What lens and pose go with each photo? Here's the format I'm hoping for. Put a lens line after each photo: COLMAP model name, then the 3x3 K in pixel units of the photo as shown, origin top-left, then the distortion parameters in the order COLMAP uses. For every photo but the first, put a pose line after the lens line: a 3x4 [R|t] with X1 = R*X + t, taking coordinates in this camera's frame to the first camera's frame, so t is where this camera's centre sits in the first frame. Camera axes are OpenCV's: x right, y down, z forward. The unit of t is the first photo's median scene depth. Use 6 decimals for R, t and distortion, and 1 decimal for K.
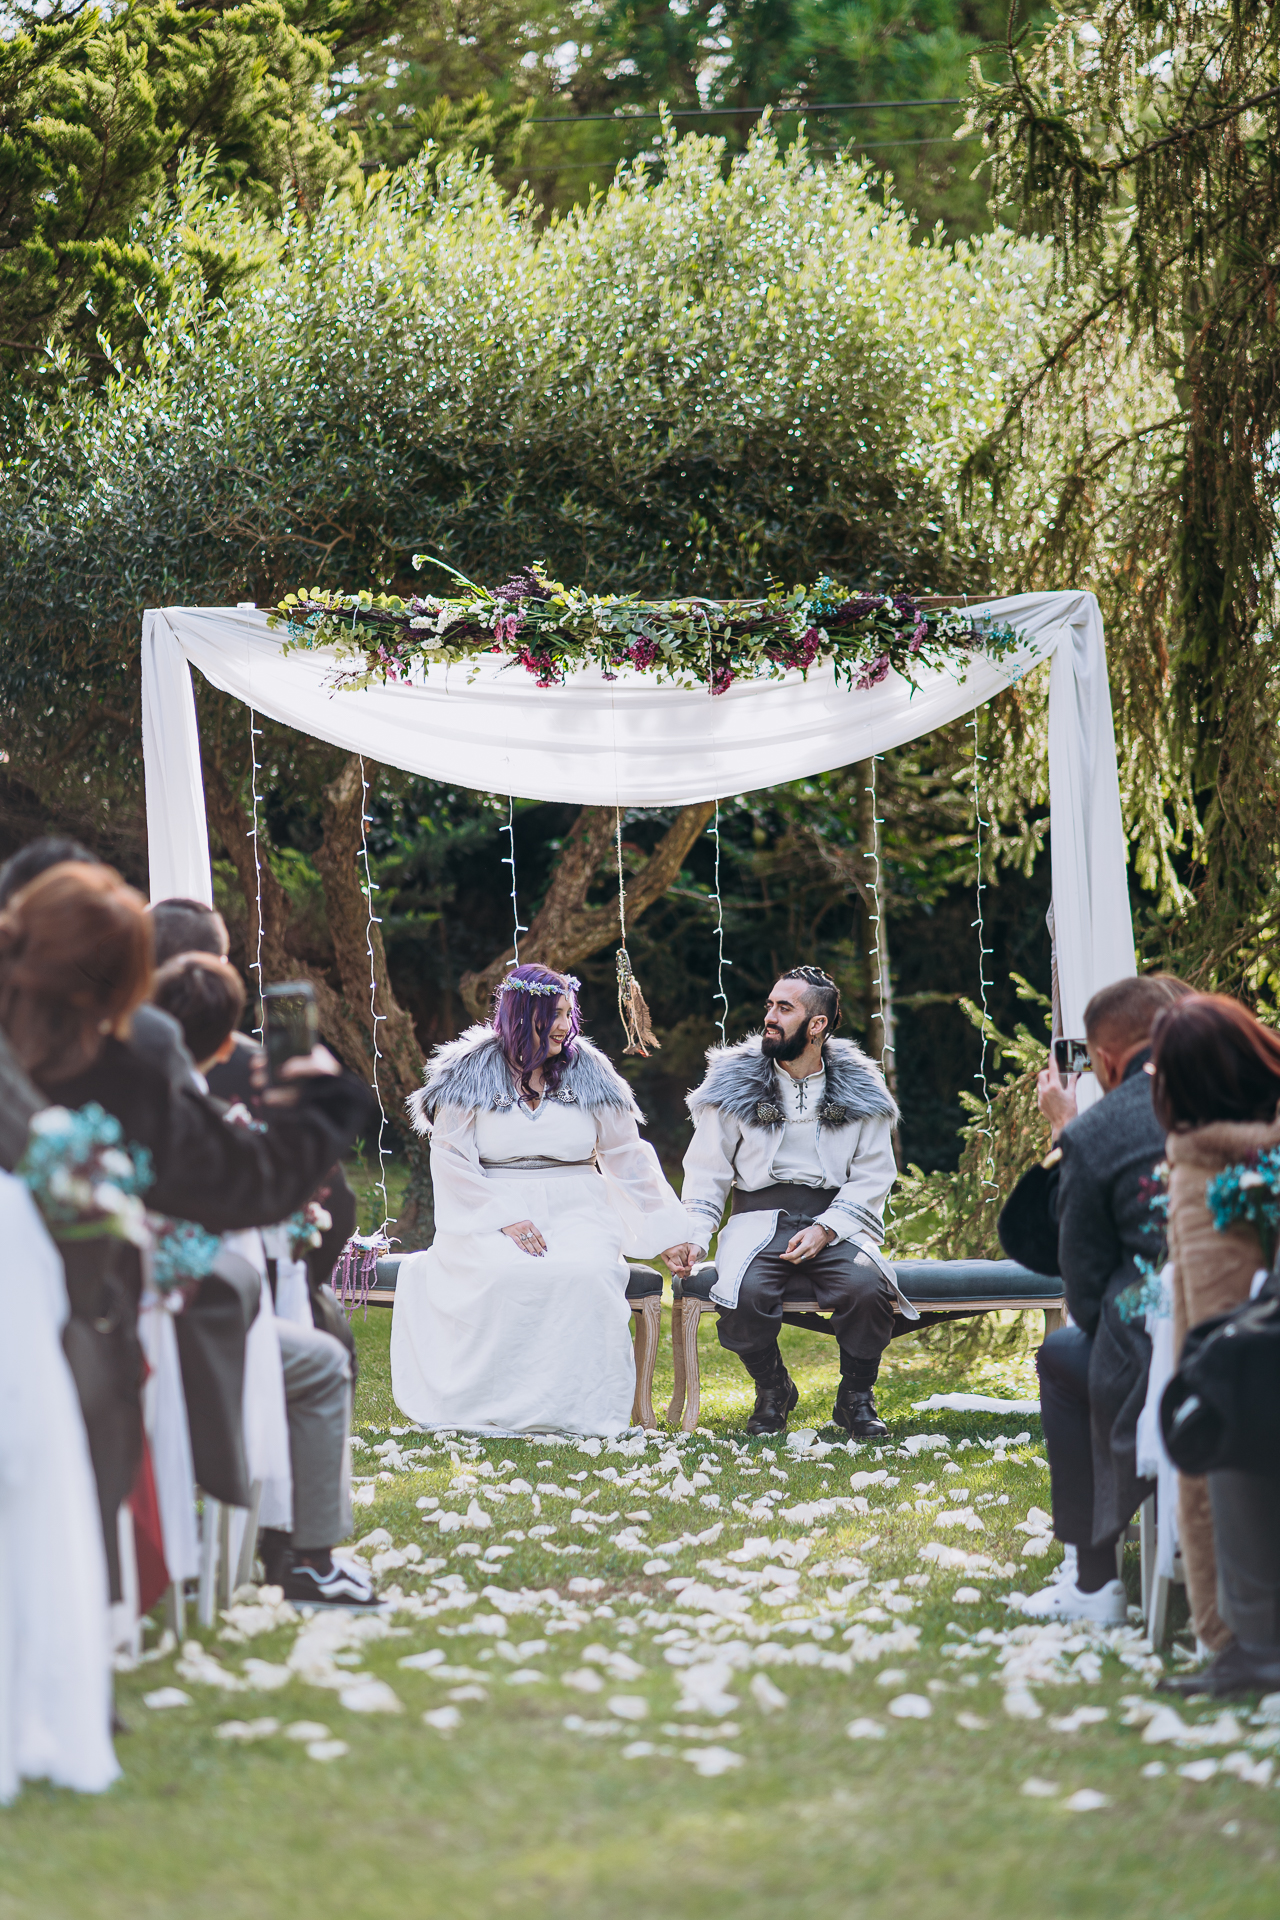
lens RADIAL K [[4733.5, 0, 638.6], [0, 4733.5, 961.1], [0, 0, 1]] dist [0.098940, 0.000000]
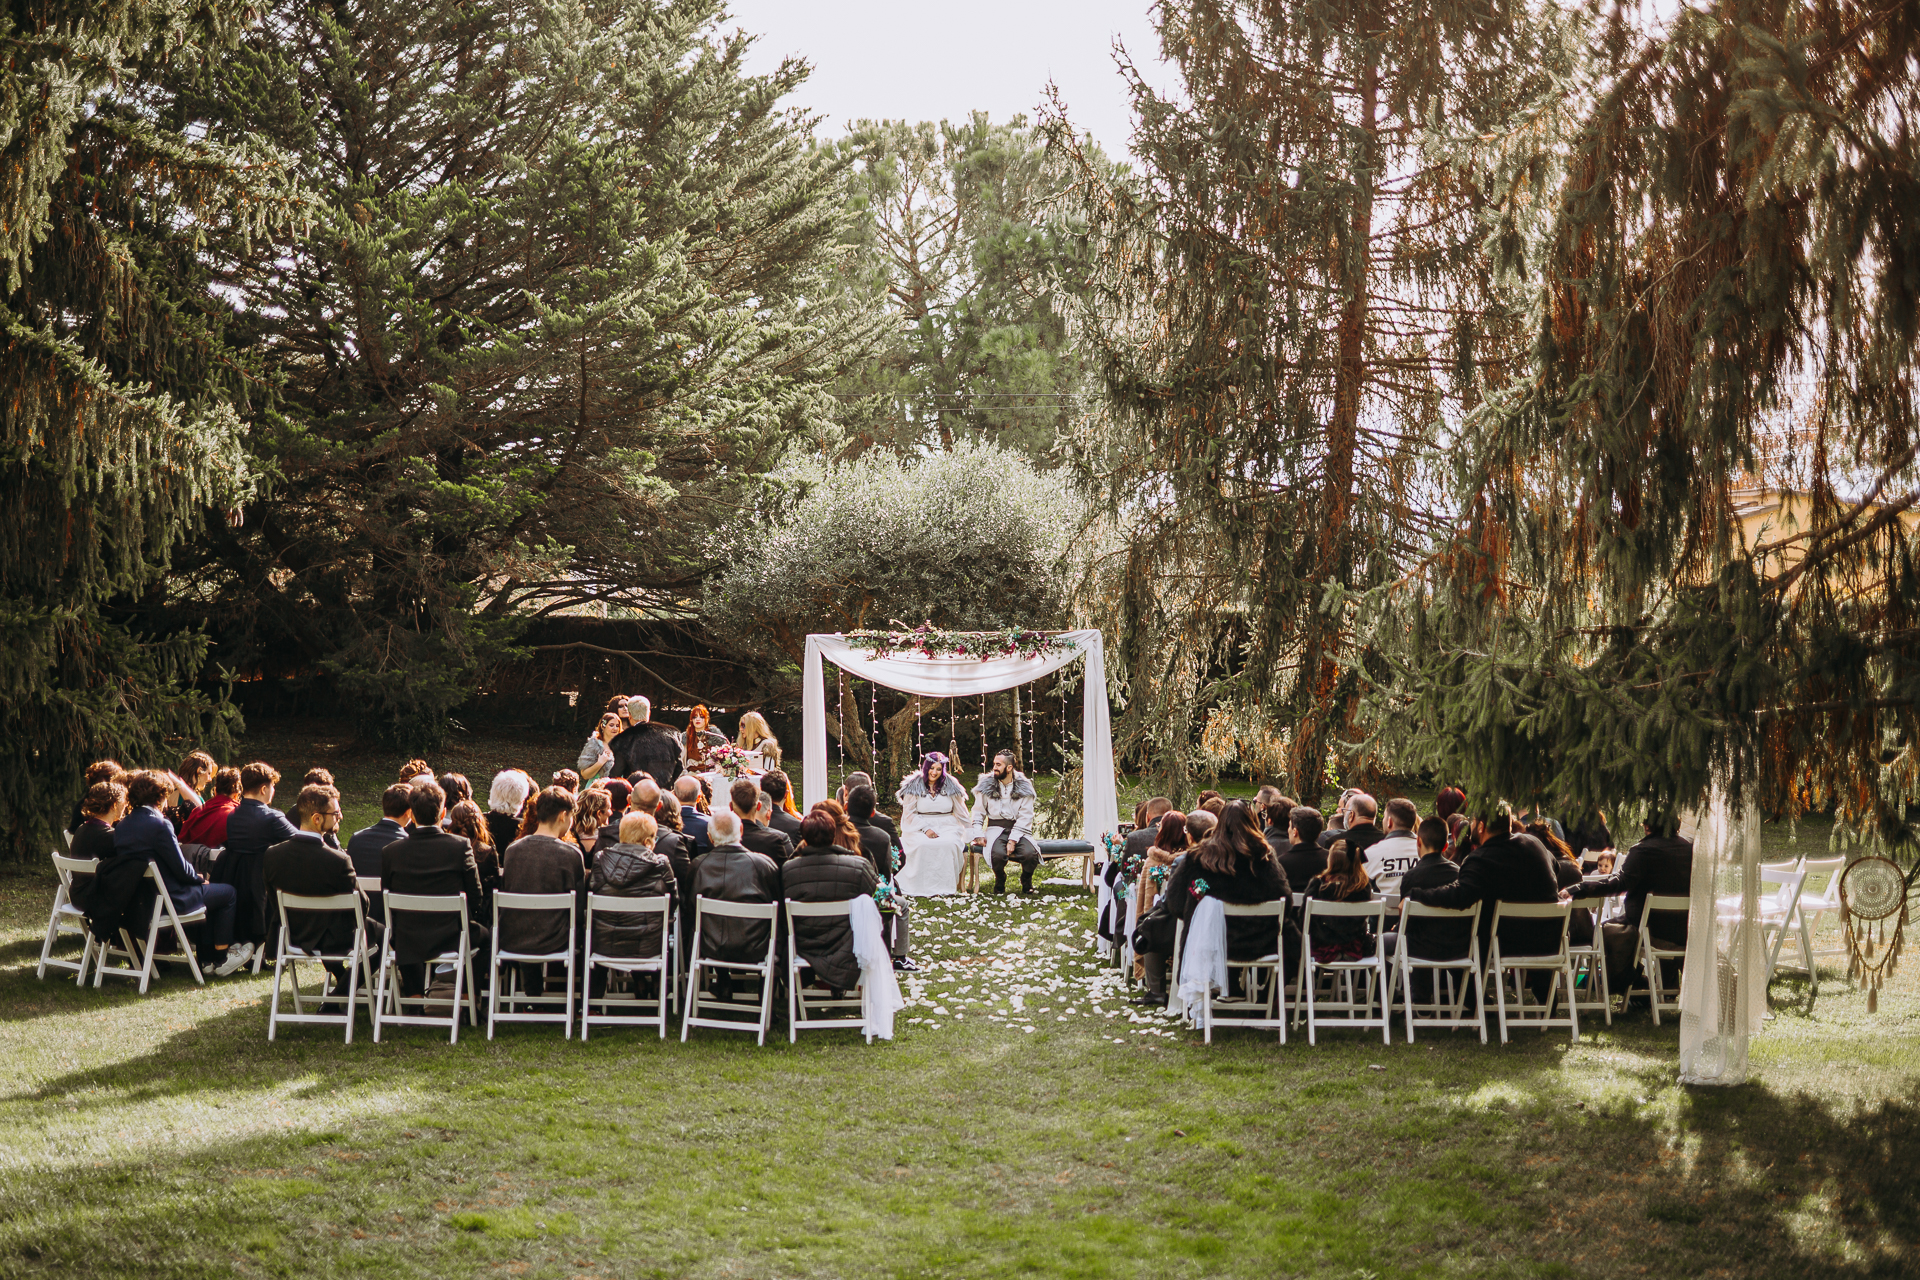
lens RADIAL K [[1917.5, 0, 961.3], [0, 1917.5, 637.8], [0, 0, 1]] dist [-0.003550, 0.000000]
pose [[0.999209, 0.007844, 0.038993, -0.050247], [-0.008254, 0.999912, 0.010353, -0.087044], [-0.038908, -0.010667, 0.999186, -0.307671]]
